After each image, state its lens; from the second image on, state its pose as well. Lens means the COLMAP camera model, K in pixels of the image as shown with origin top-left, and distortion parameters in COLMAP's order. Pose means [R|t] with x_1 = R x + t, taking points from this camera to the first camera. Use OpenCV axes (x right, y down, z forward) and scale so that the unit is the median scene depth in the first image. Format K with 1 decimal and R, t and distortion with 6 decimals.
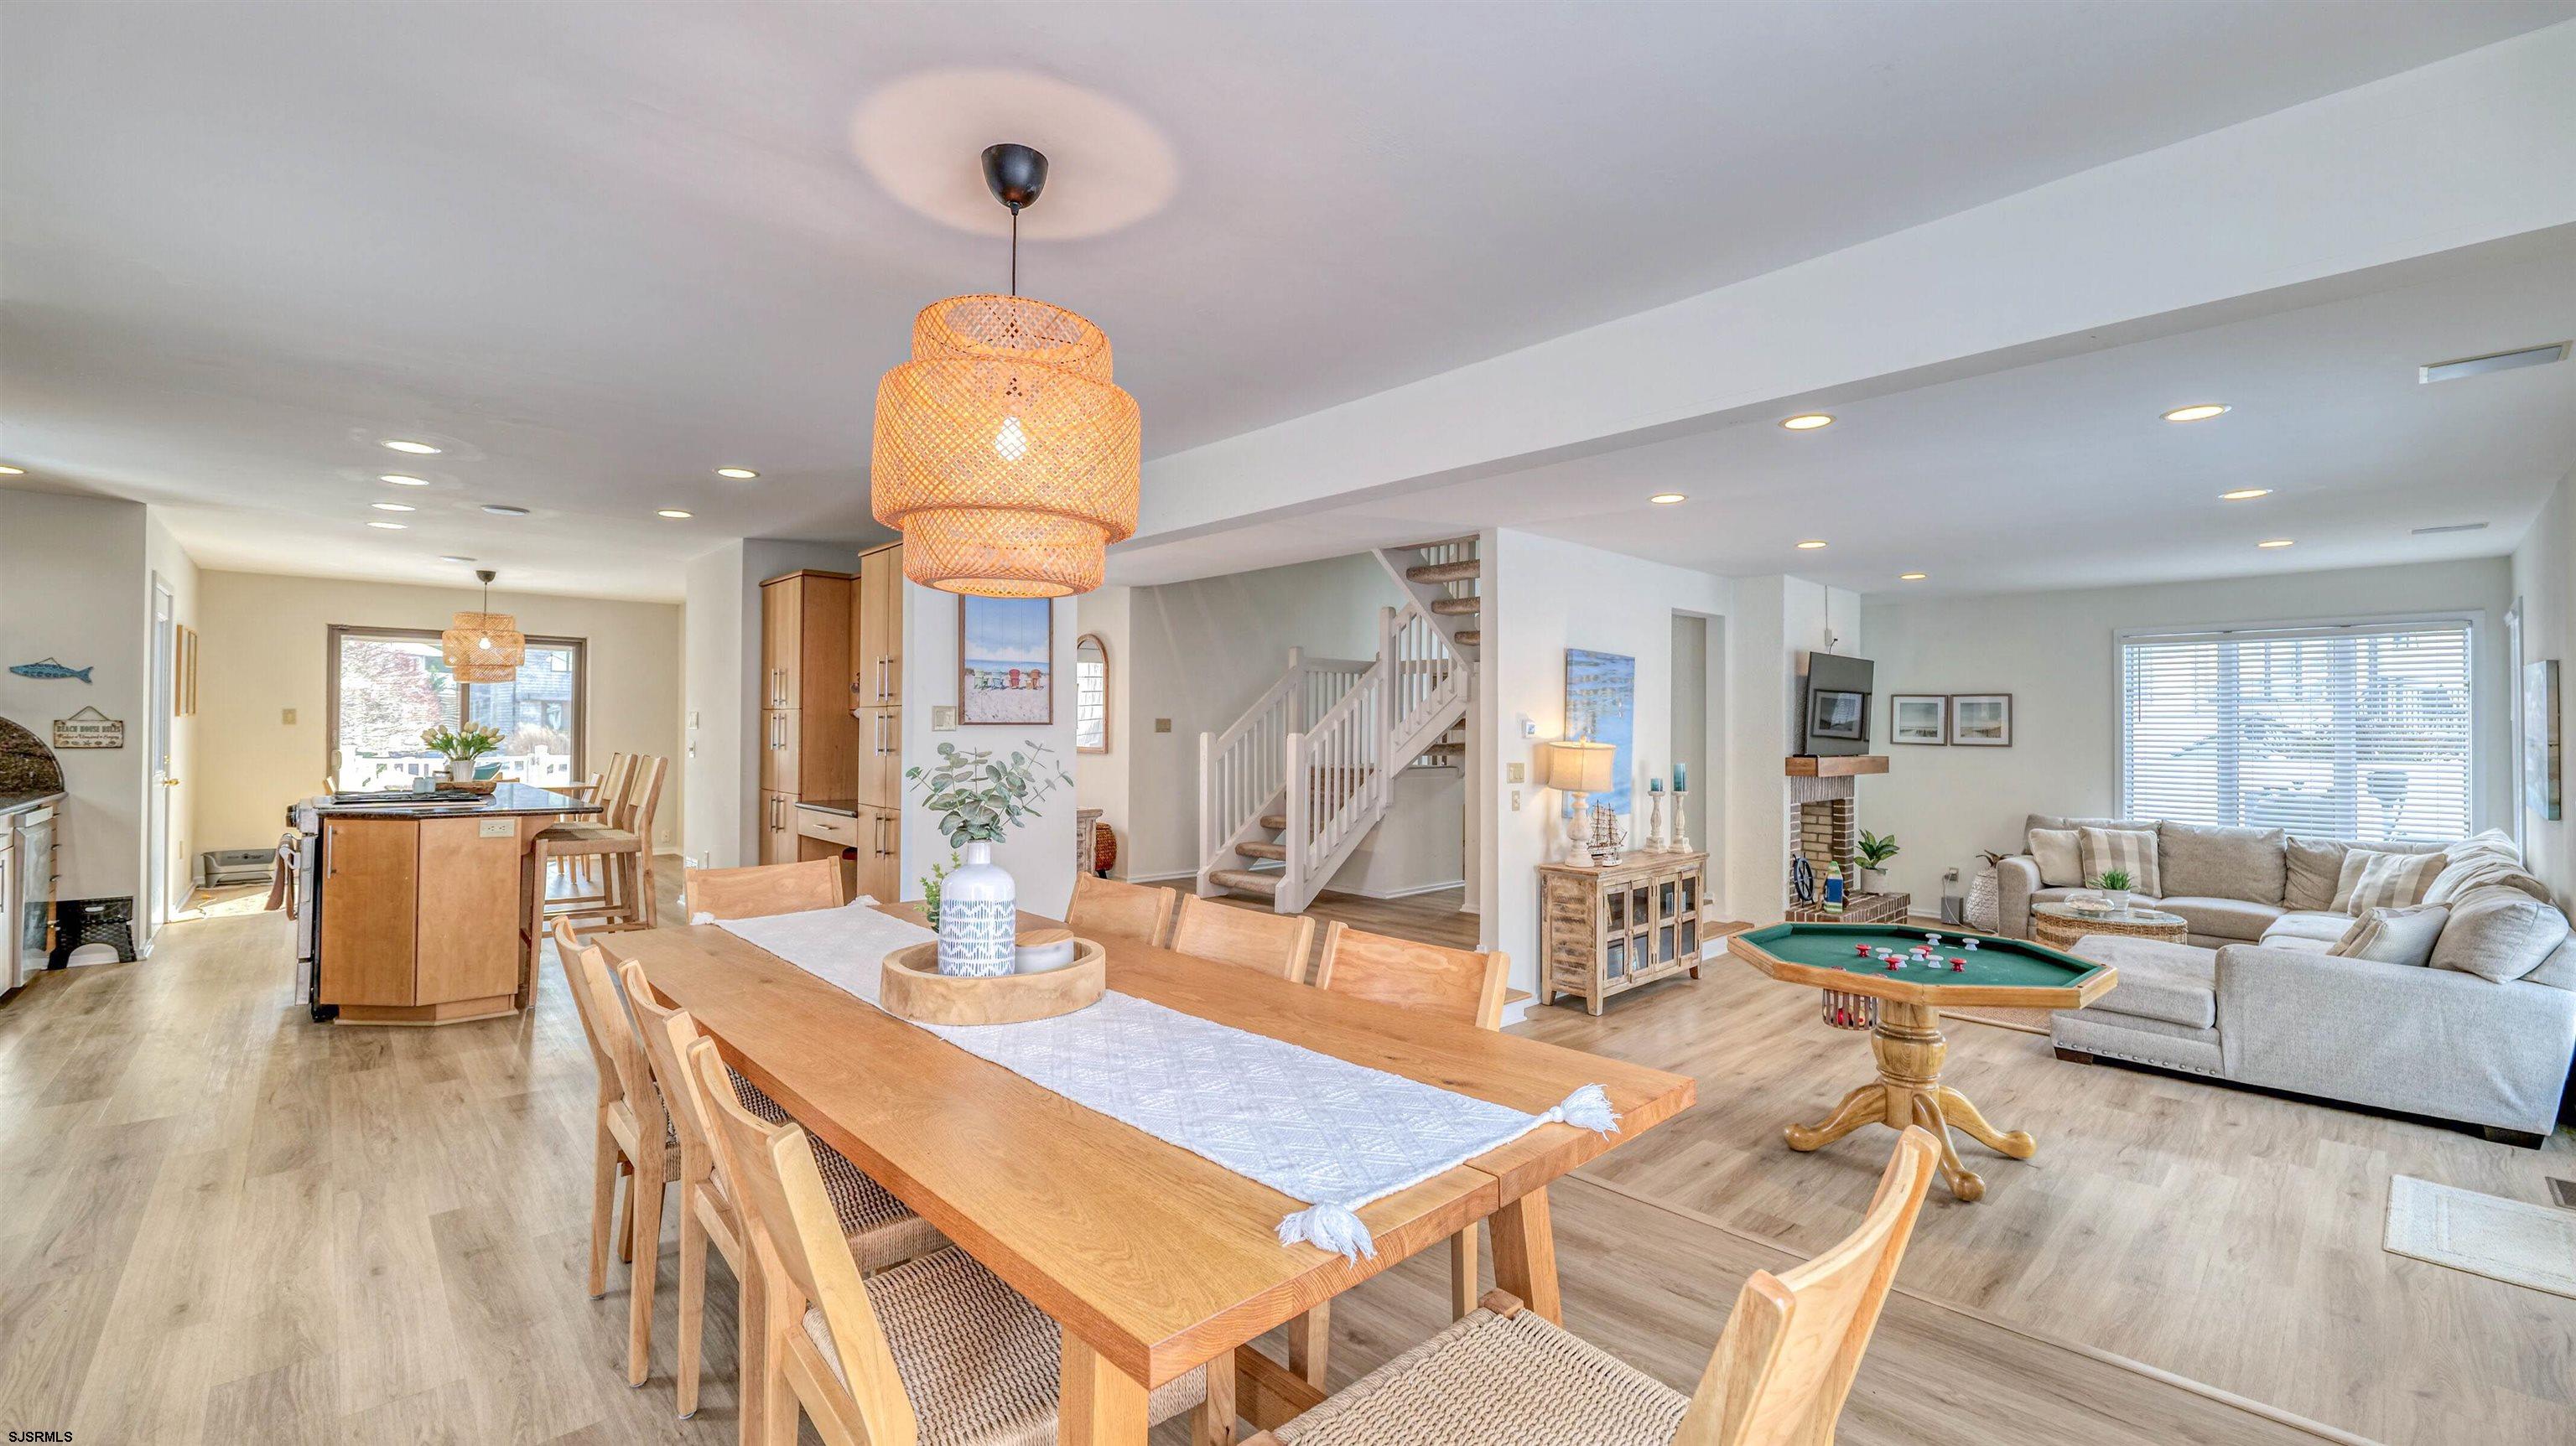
lens RADIAL K [[1044.0, 0, 1271.2], [0, 1044.0, 717.1], [0, 0, 1]] dist [-0.015900, 0.002198]
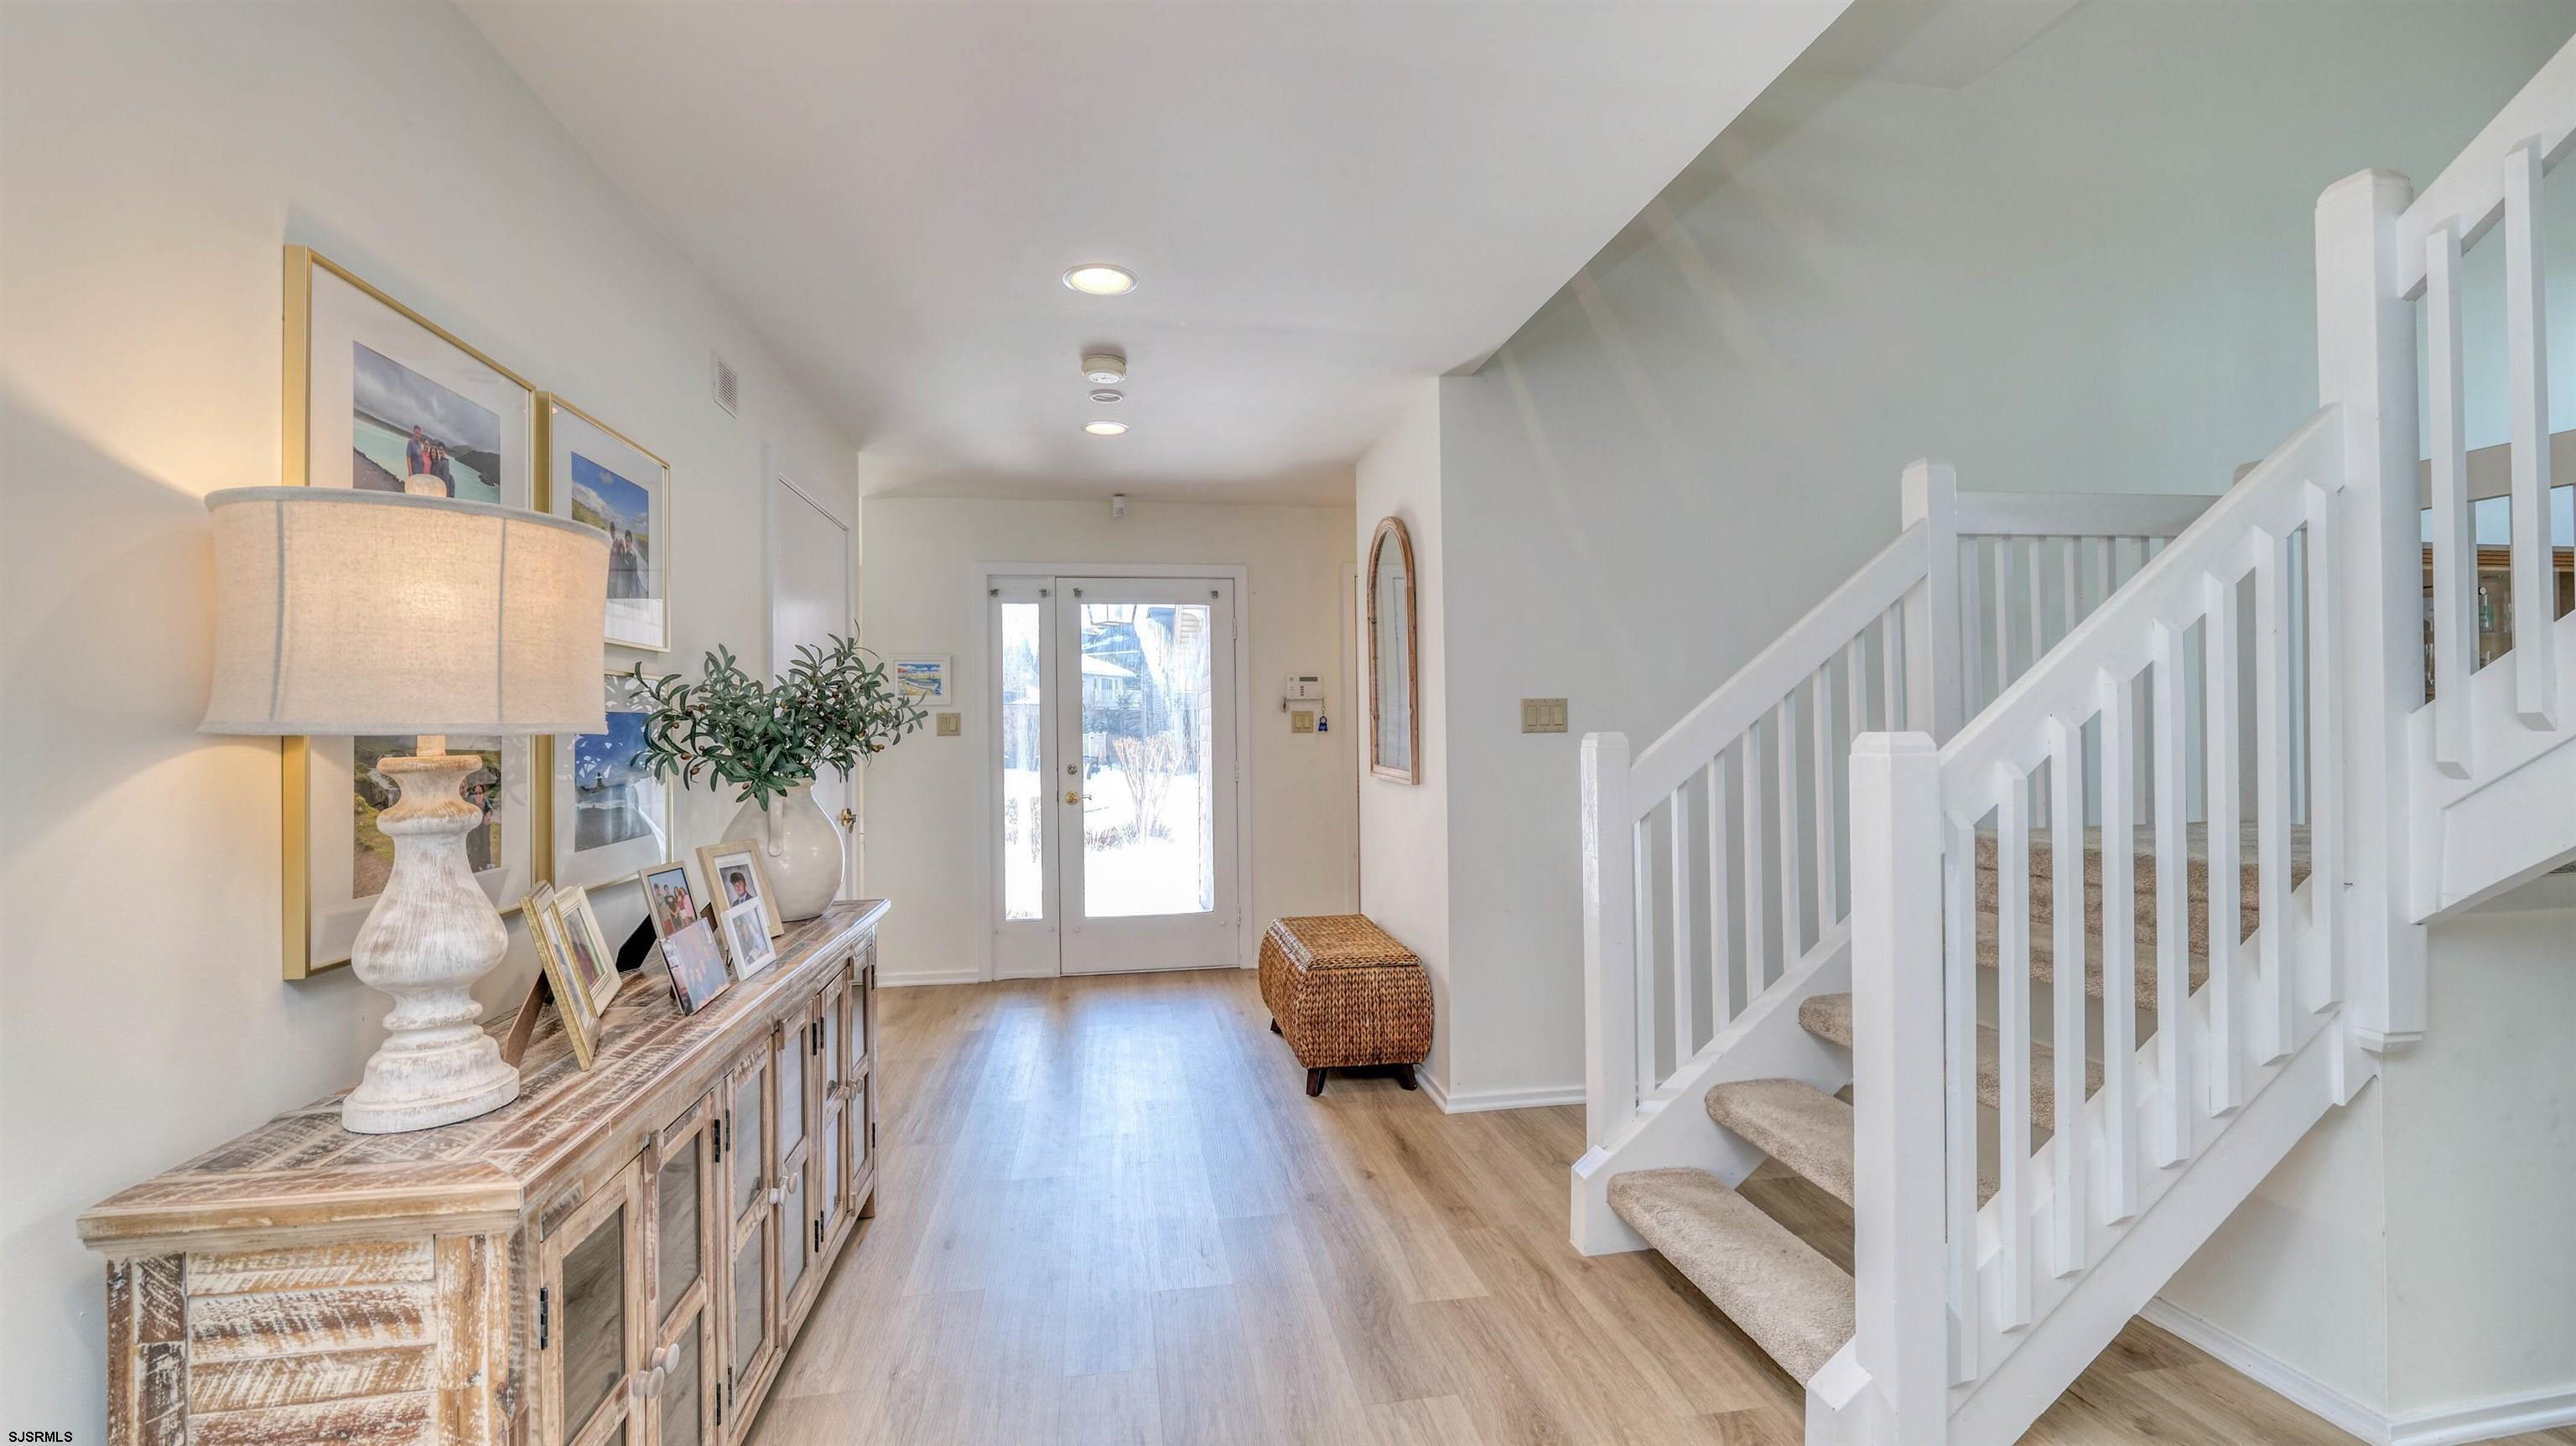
lens RADIAL K [[1044.0, 0, 1283.4], [0, 1044.0, 726.0], [0, 0, 1]] dist [-0.015900, 0.002198]
pose [[0.837751, -0.020595, -0.545663, 0.040499], [0.025330, 0.999678, 0.001157, 0.012391], [0.545464, -0.014791, 0.838004, 0.848220]]
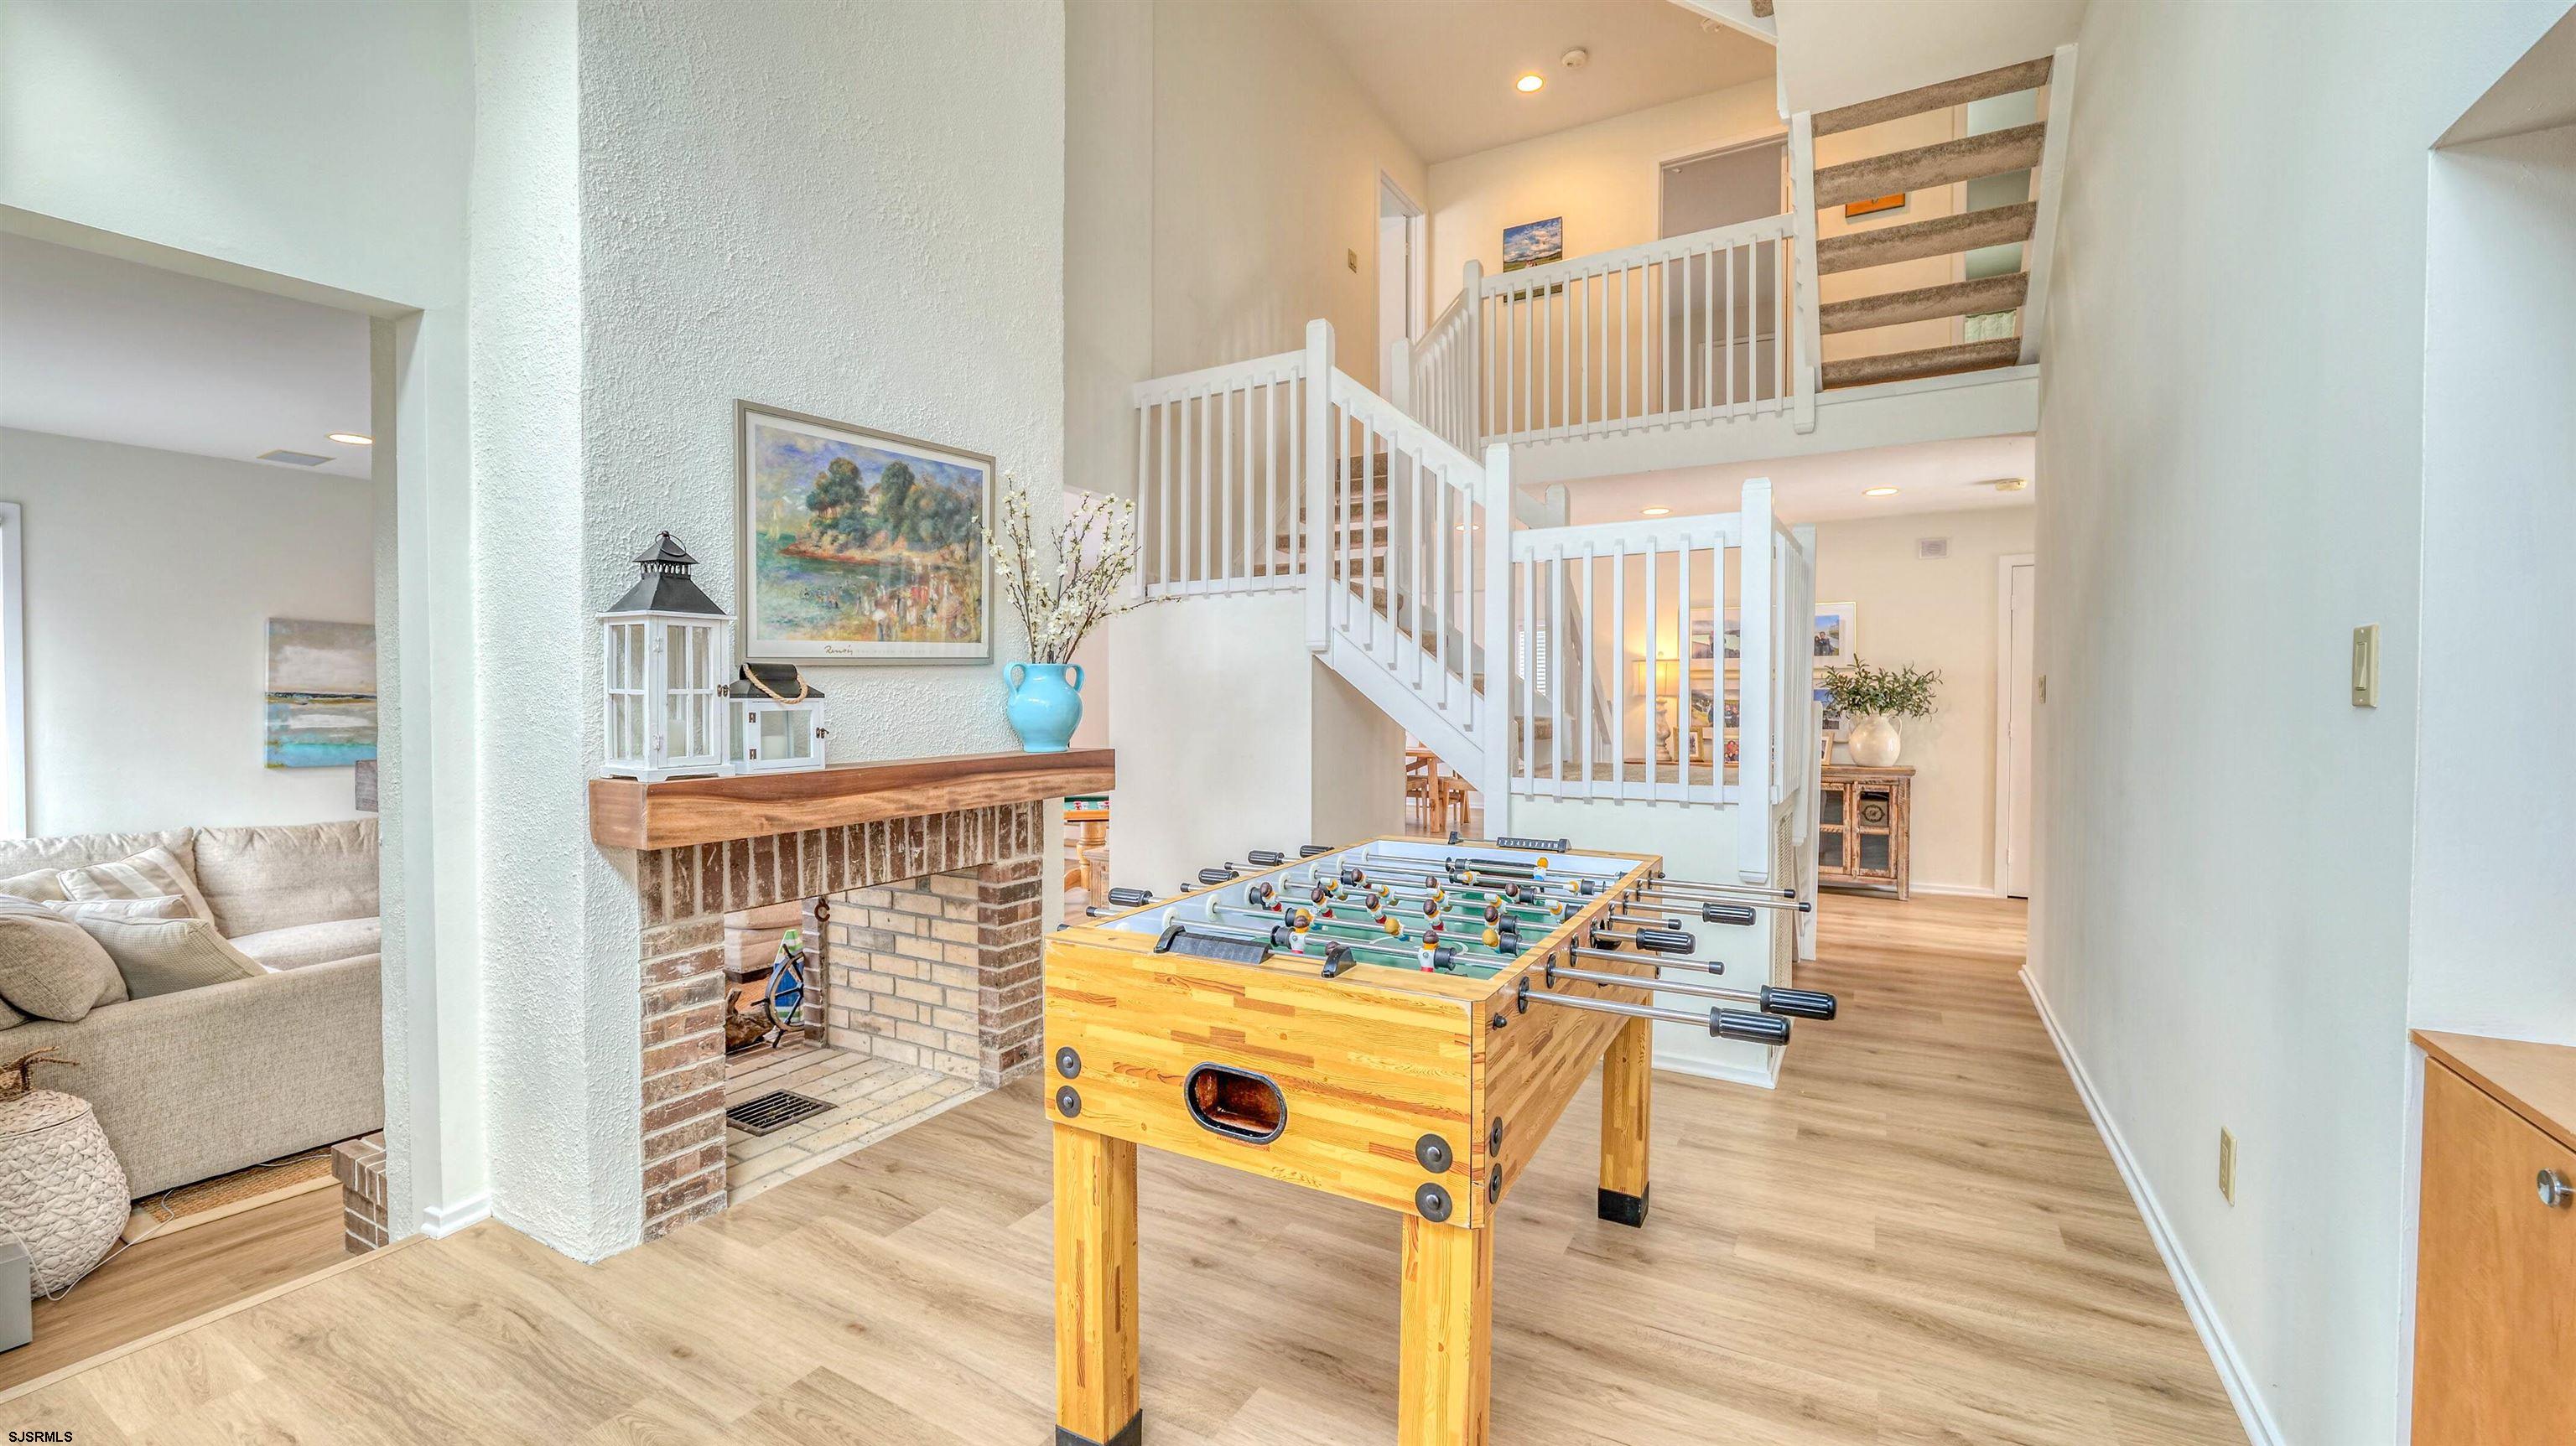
lens RADIAL K [[1044.0, 0, 1271.7], [0, 1044.0, 716.6], [0, 0, 1]] dist [-0.015900, 0.002198]
pose [[-0.954645, -0.001004, -0.297744, 0.549001], [-0.003127, 0.999973, 0.006654, 0.026622], [0.297730, 0.007283, -0.954622, 1.891082]]
